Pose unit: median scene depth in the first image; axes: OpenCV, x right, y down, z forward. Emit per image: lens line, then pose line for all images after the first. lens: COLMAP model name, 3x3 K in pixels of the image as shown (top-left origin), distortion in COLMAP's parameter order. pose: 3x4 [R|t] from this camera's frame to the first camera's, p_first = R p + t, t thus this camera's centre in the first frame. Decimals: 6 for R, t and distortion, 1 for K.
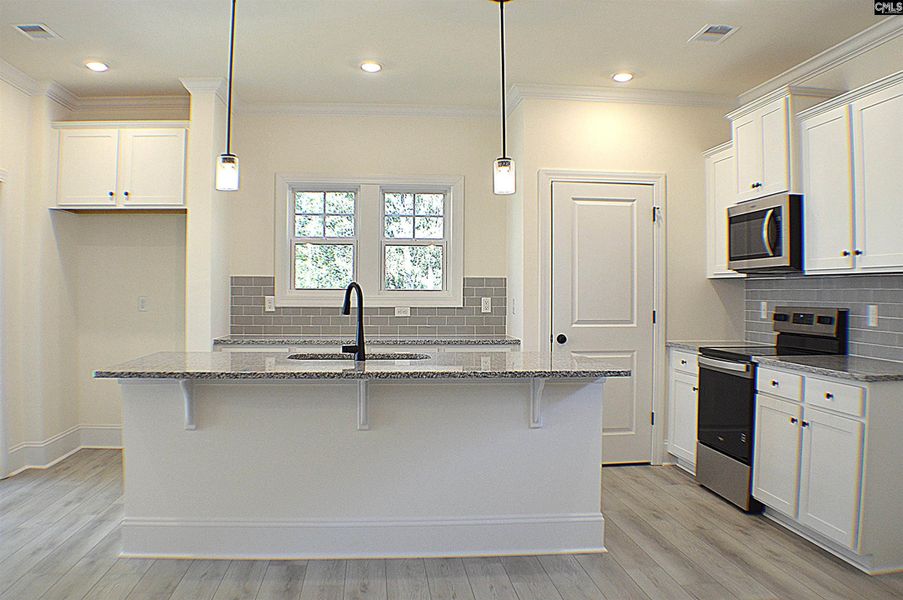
lens RADIAL K [[789.7, 0, 451.5], [0, 789.7, 300.0], [0, 0, 1]] dist [-0.190293, 0.017390]
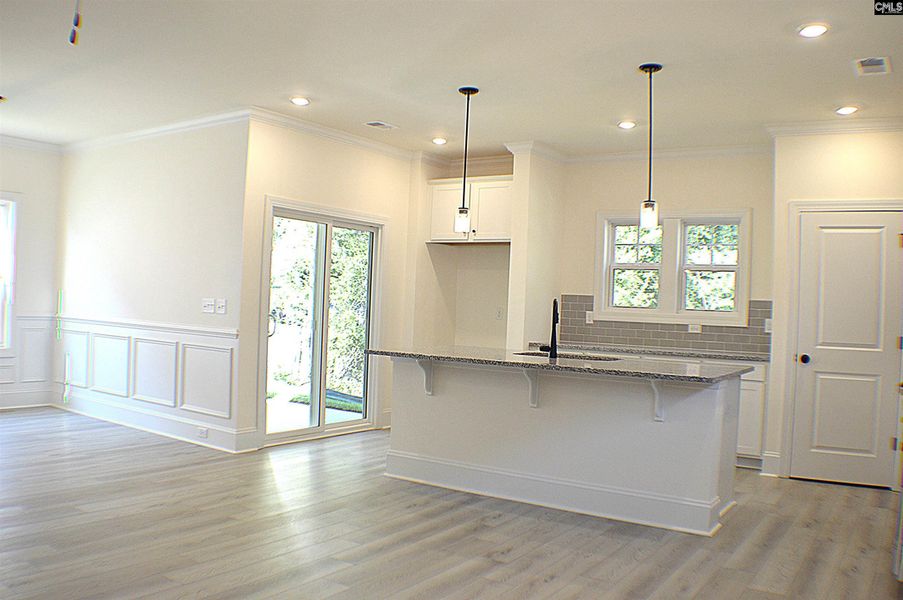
lens RADIAL K [[765.0, 0, 451.5], [0, 765.0, 300.0], [0, 0, 1]] dist [-0.185441, 0.006946]
pose [[0.774038, 0.022973, -0.632722, 0.456328], [-0.040986, 0.999064, -0.013865, 0.003612], [0.631811, 0.036665, 0.774255, -0.085377]]
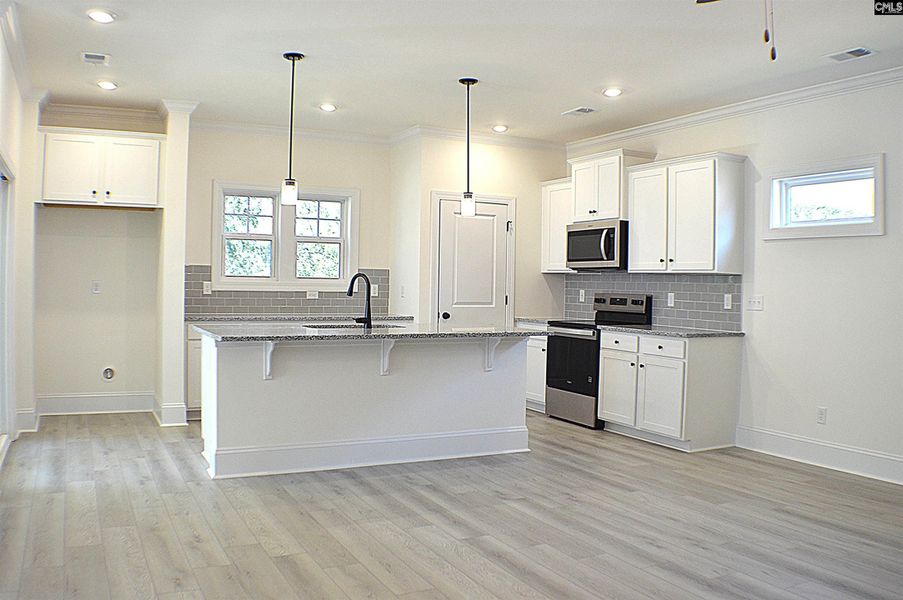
lens RADIAL K [[765.0, 0, 451.5], [0, 765.0, 300.0], [0, 0, 1]] dist [-0.185441, 0.006946]
pose [[0.929749, 0.004340, 0.368169, -0.392498], [-0.010787, 0.999822, 0.015456, 0.002033], [-0.368036, -0.018341, 0.929631, -0.272715]]
